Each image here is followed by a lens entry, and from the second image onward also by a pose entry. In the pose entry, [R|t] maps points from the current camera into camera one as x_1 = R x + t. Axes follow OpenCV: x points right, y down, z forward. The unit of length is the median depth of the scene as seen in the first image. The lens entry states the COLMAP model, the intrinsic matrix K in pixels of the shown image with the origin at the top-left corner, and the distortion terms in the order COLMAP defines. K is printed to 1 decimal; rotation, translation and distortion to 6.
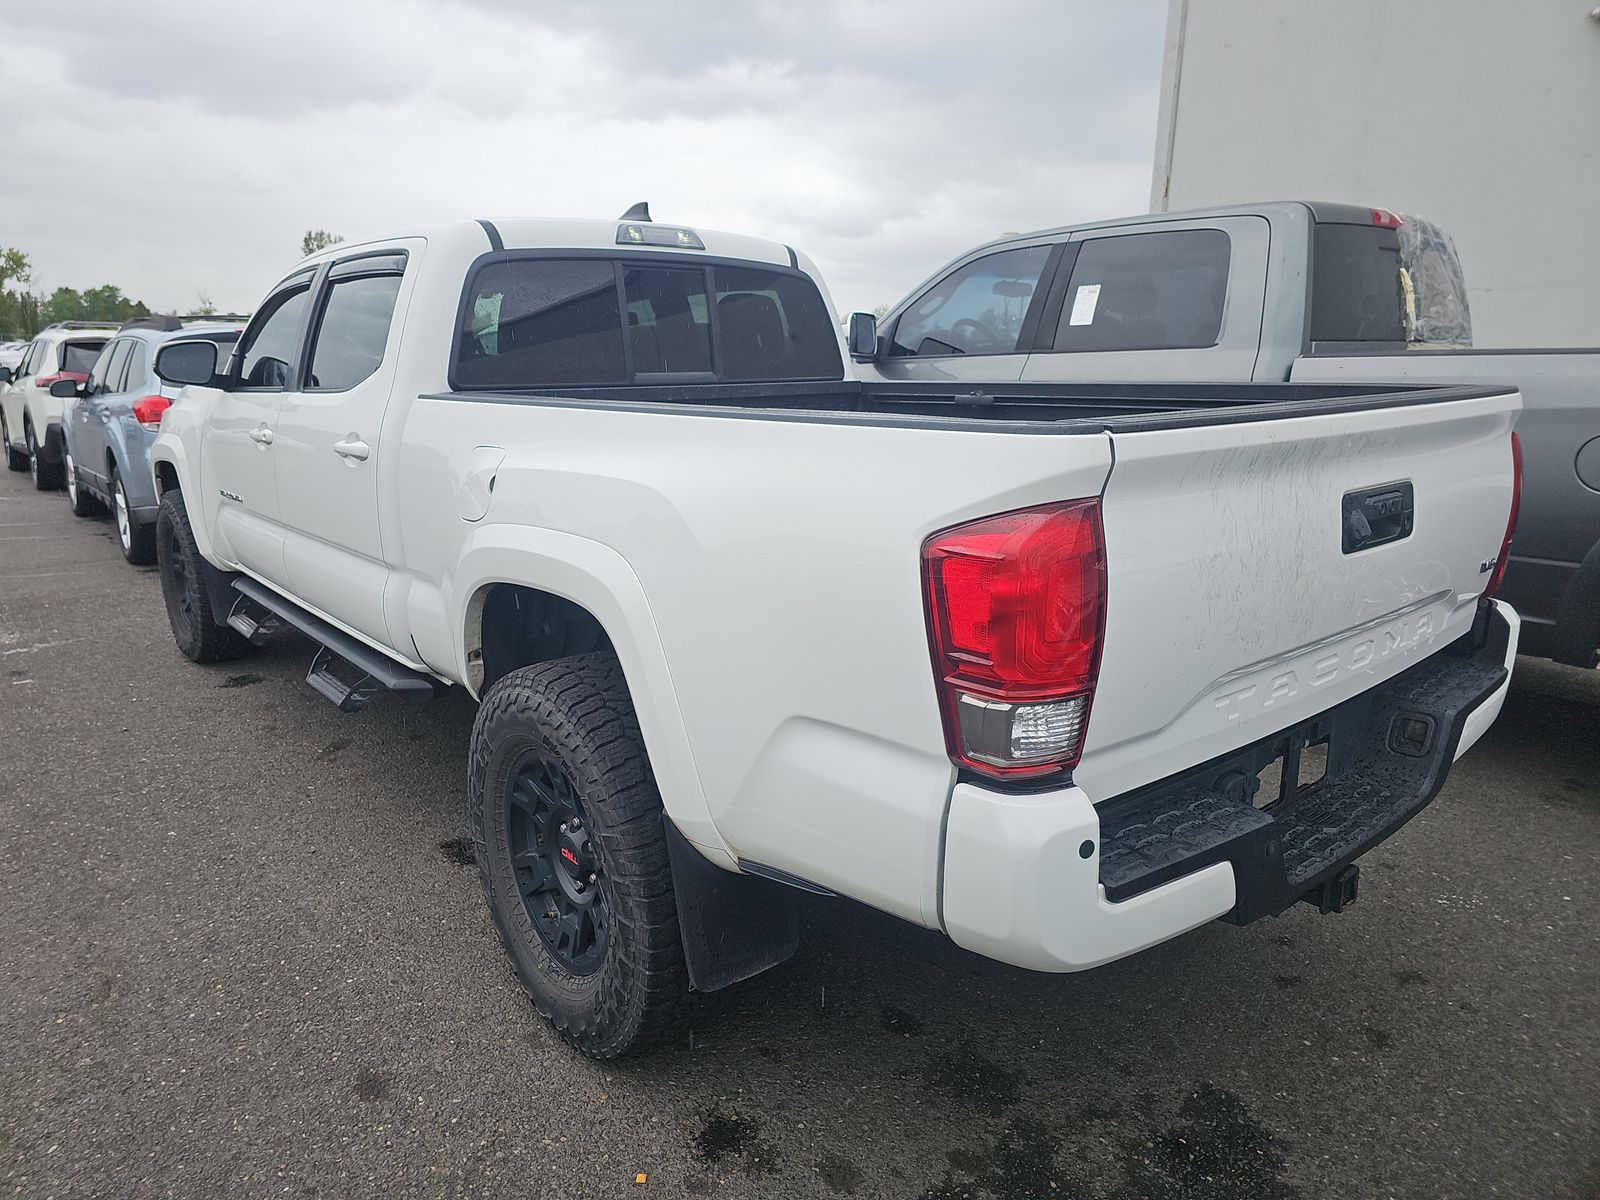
lens RADIAL K [[1054.1, 0, 799.4], [0, 1054.1, 599.3], [0, 0, 1]] dist [0.048278, -0.047194]
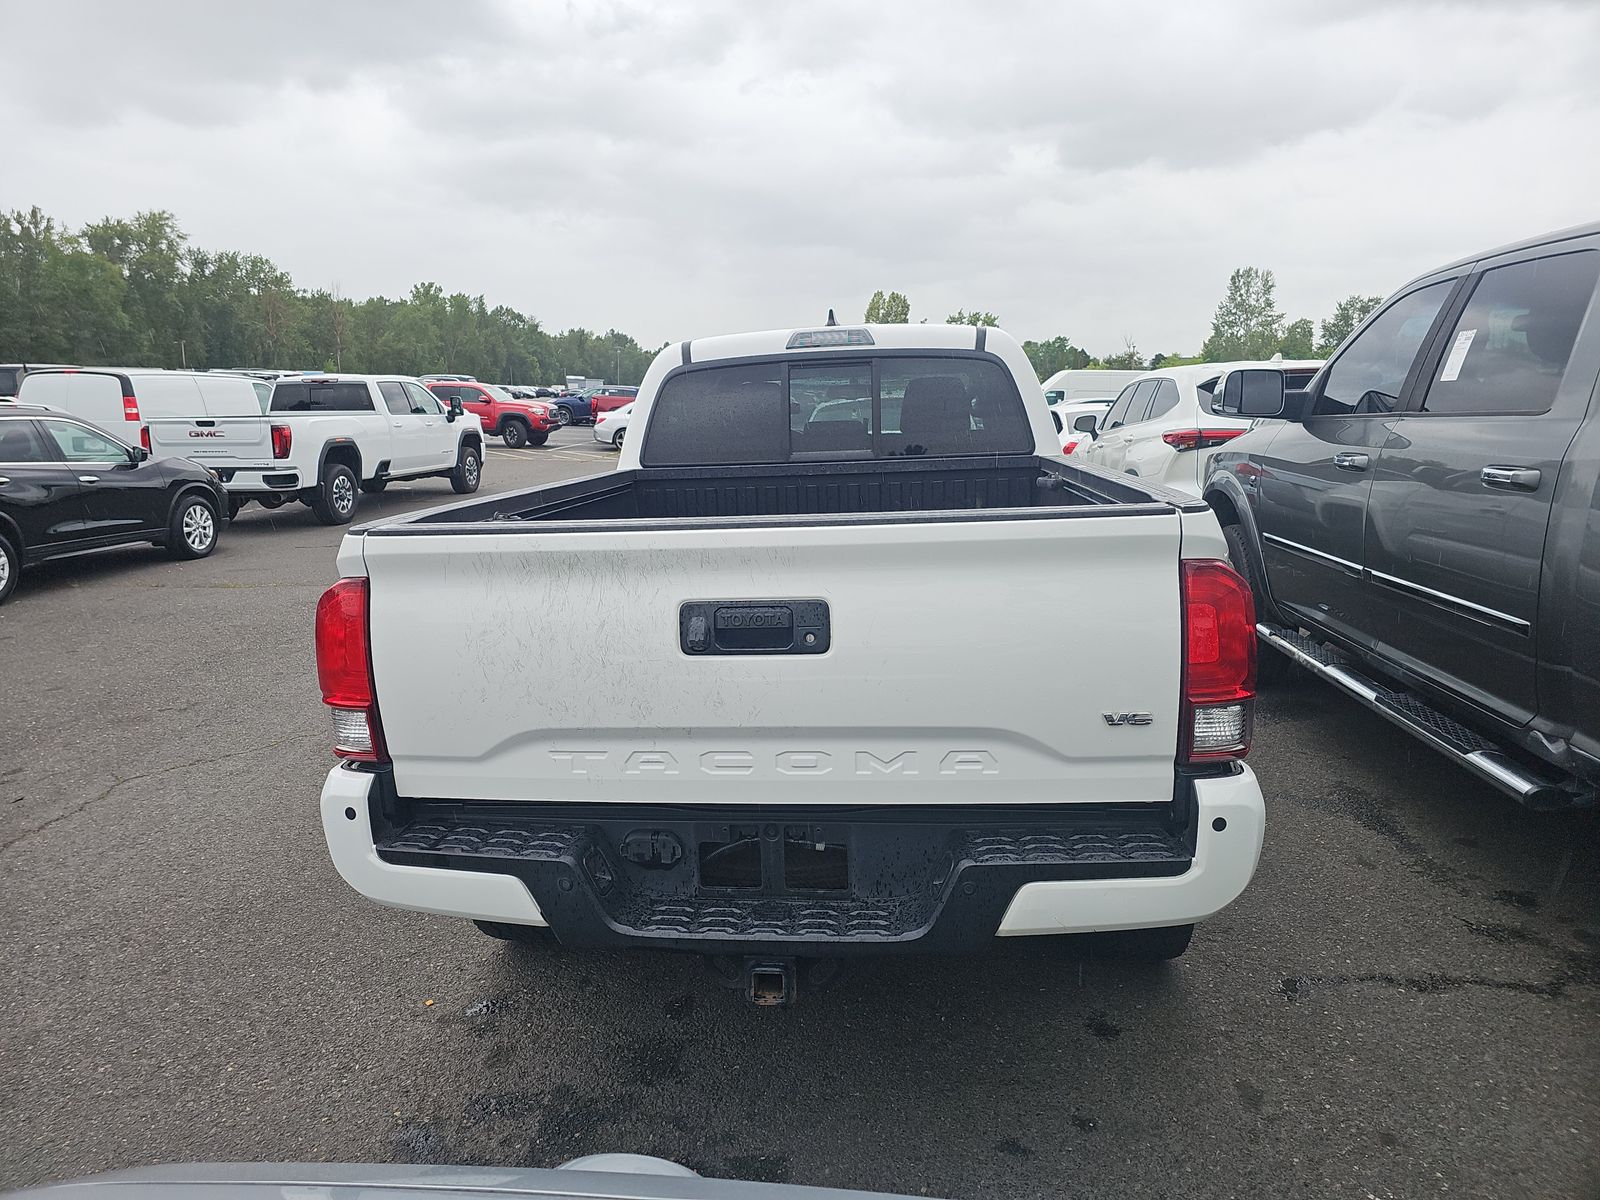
lens RADIAL K [[1054.1, 0, 784.9], [0, 1054.1, 589.9], [0, 0, 1]] dist [0.048278, -0.047194]
pose [[0.688114, 0.105722, -0.717860, 0.708508], [-0.133237, 0.990917, 0.018219, -0.074699], [0.713265, 0.083108, 0.695949, 0.154808]]
